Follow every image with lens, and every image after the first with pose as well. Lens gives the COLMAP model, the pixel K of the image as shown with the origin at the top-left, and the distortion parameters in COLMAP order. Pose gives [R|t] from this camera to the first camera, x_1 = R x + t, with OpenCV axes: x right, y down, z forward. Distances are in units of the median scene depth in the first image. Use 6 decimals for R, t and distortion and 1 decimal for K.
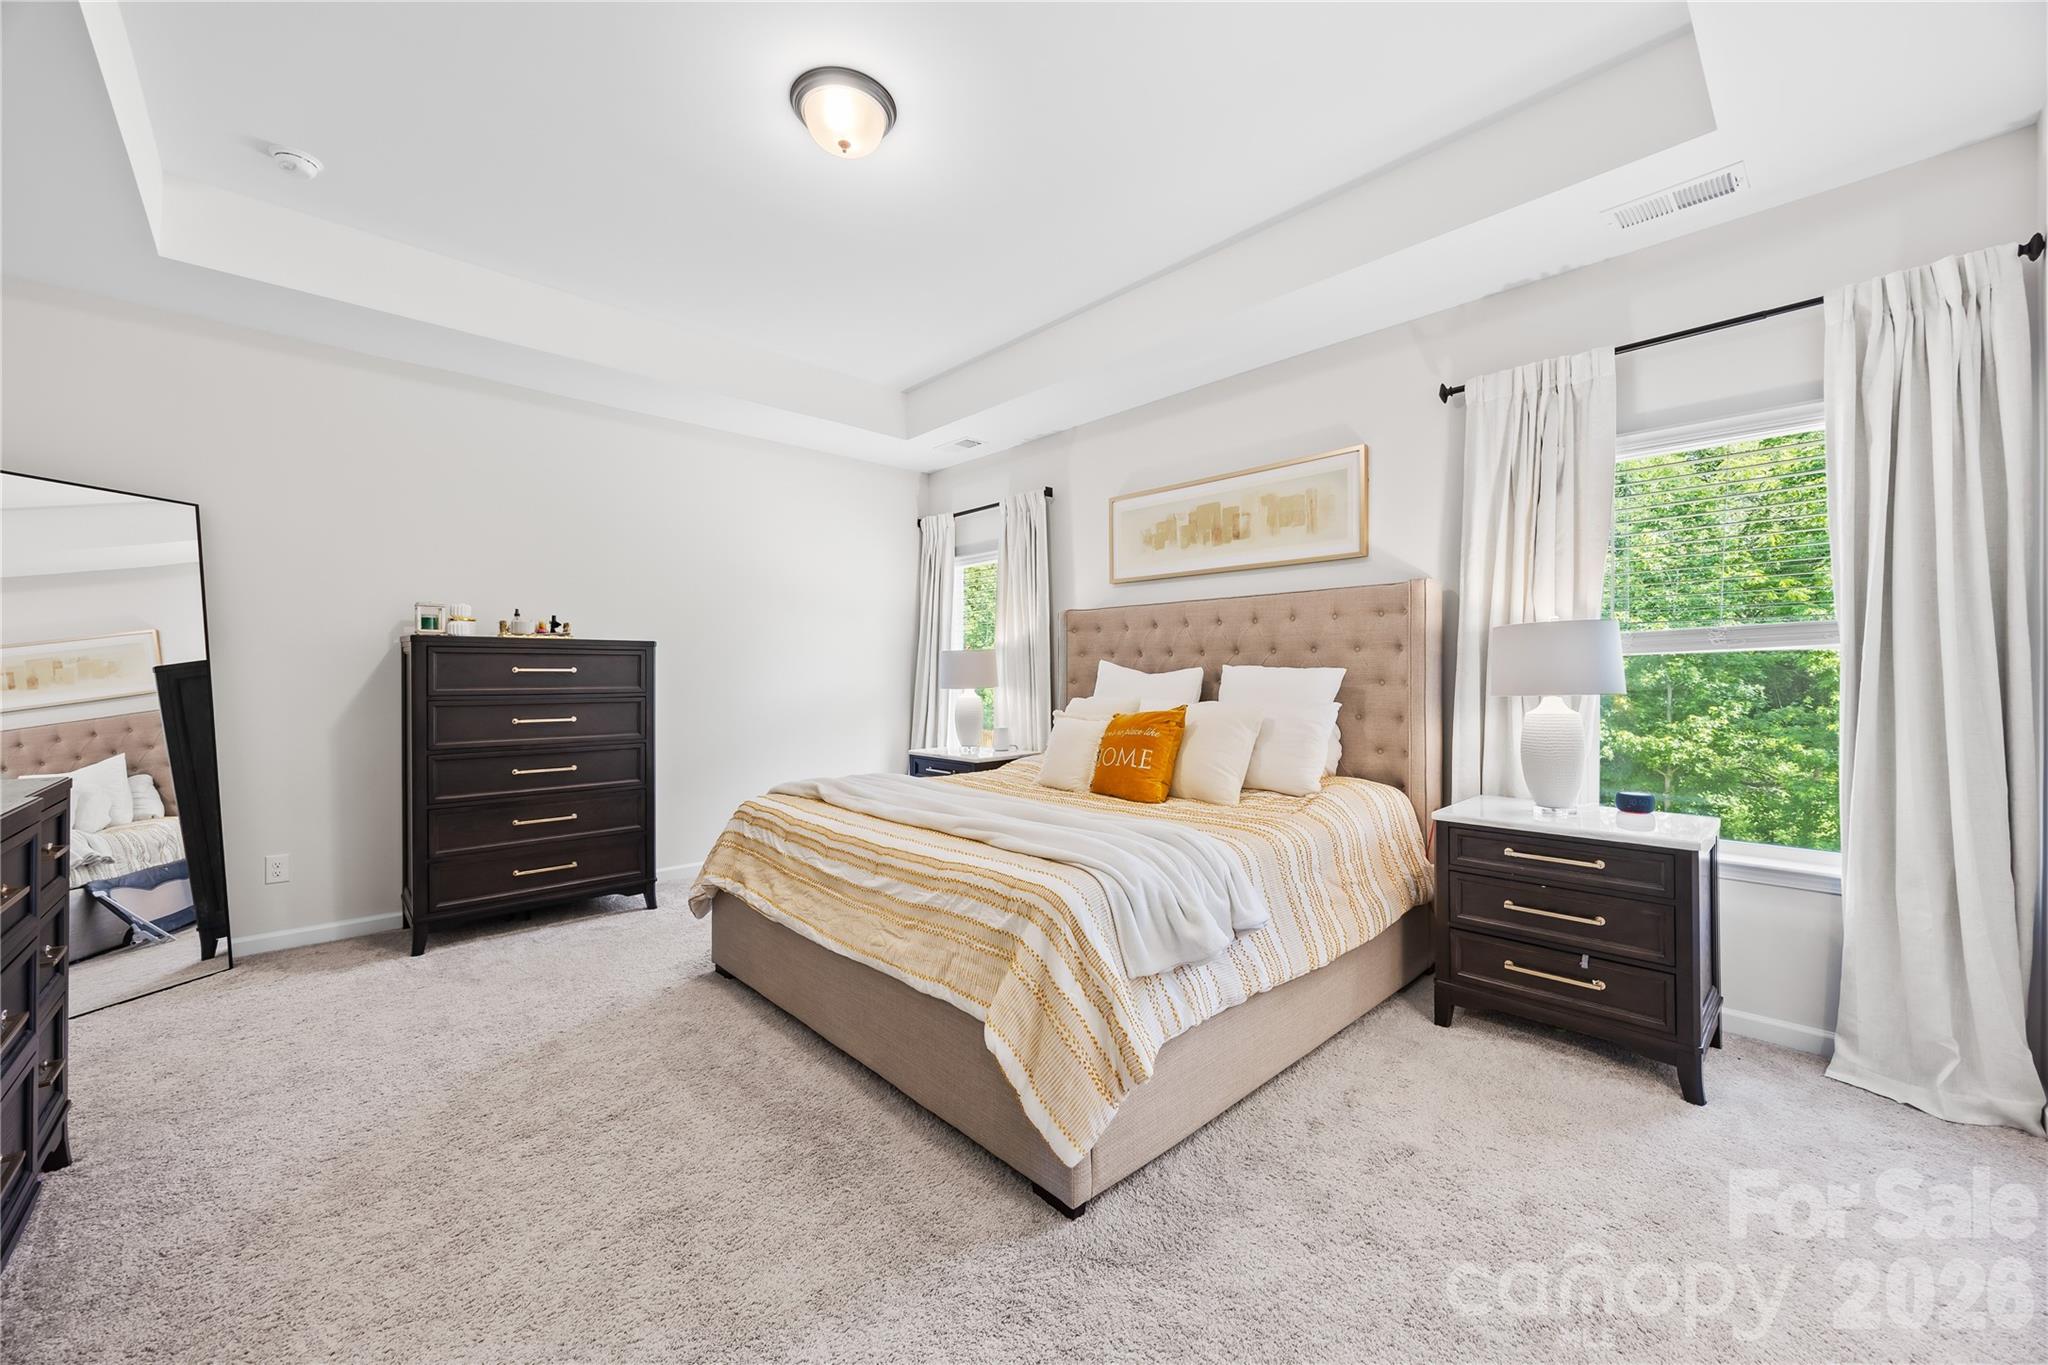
lens RADIAL K [[750.6, 0, 992.1], [0, 750.6, 661.8], [0, 0, 1]] dist [0.000998, 0.000018]
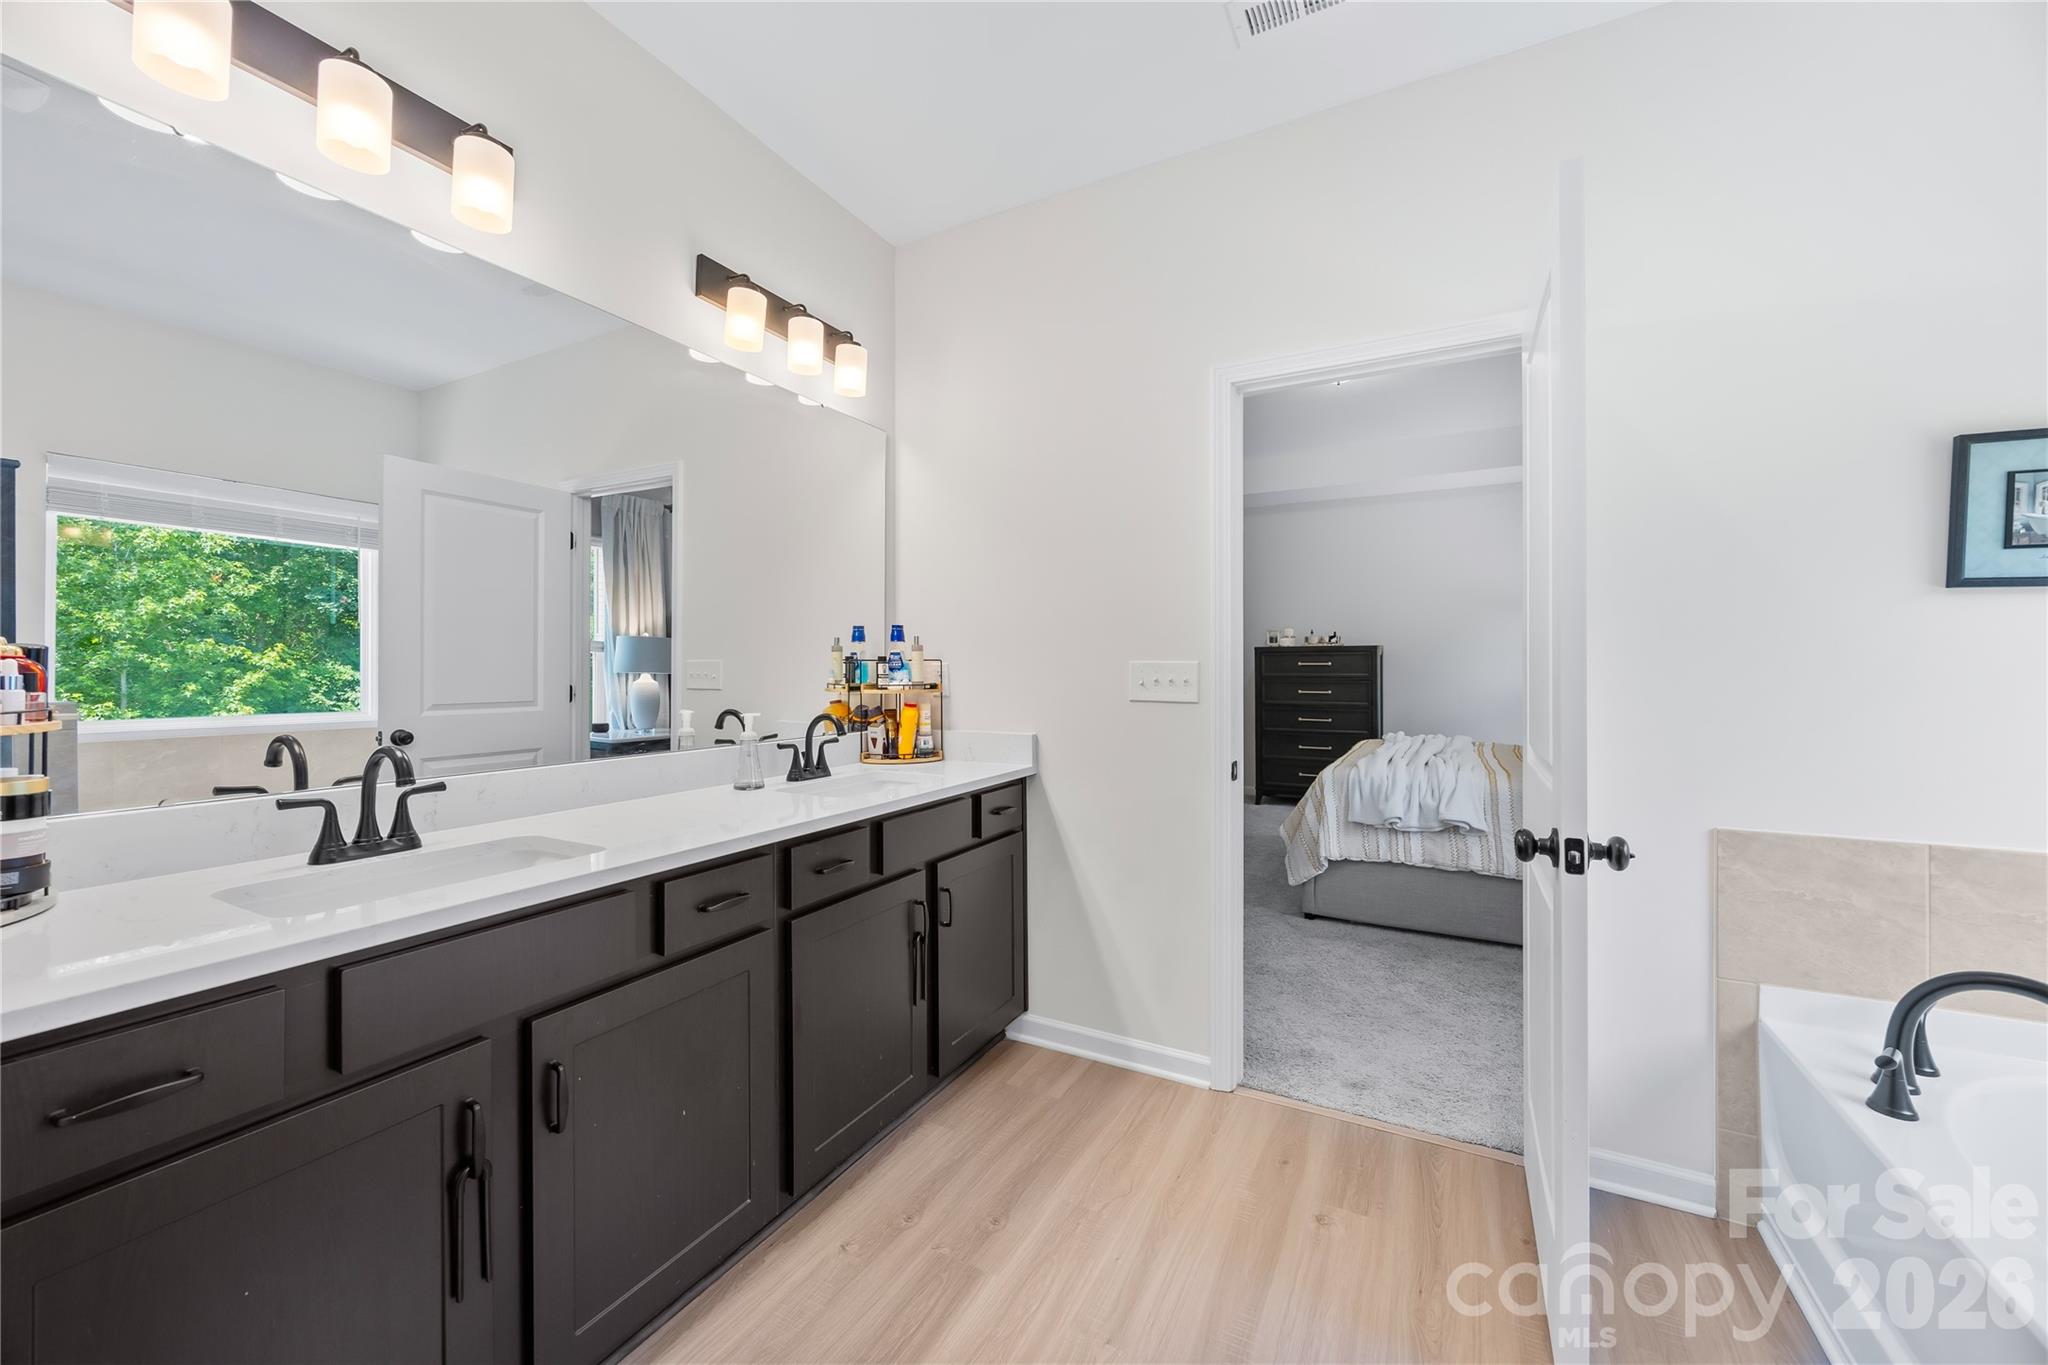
lens RADIAL K [[770.6, 0, 1023.4], [0, 770.6, 675.5], [0, 0, 1]] dist [-0.002306, -0.000010]
pose [[0.302168, 0.007740, -0.953223, 0.899080], [0.017990, 0.999743, 0.013821, 0.000267], [0.953085, -0.021325, 0.301951, -0.198268]]
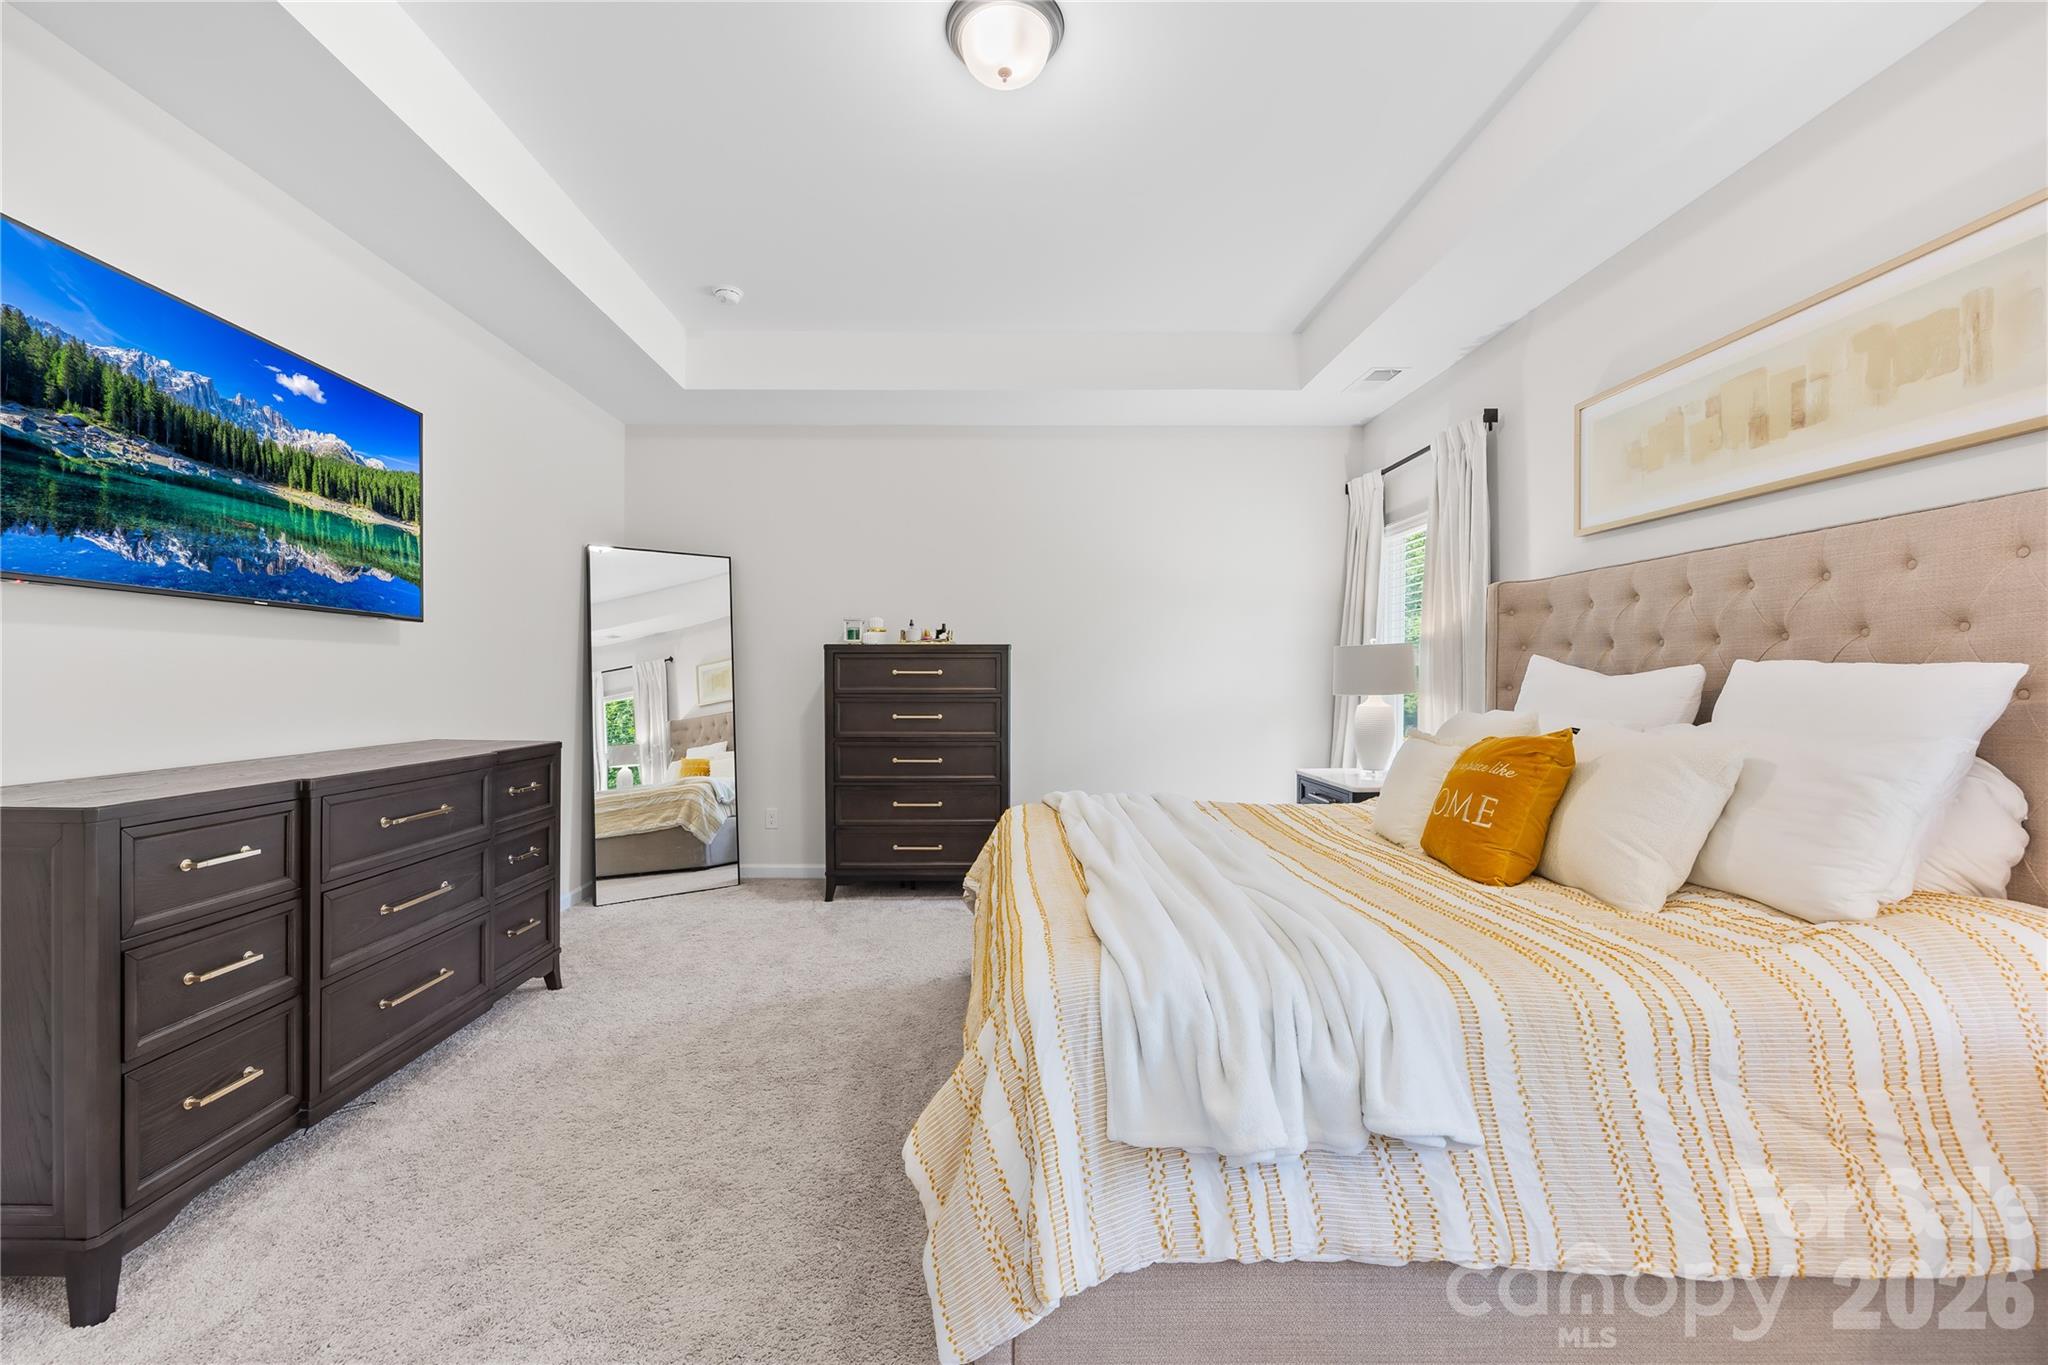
lens RADIAL K [[770.6, 0, 1023.4], [0, 770.6, 675.5], [0, 0, 1]] dist [-0.002306, -0.000010]
pose [[0.754826, -0.000056, -0.655925, 0.277487], [0.008996, 0.999907, 0.010268, 0.004989], [0.655863, -0.013652, 0.754757, 0.219737]]
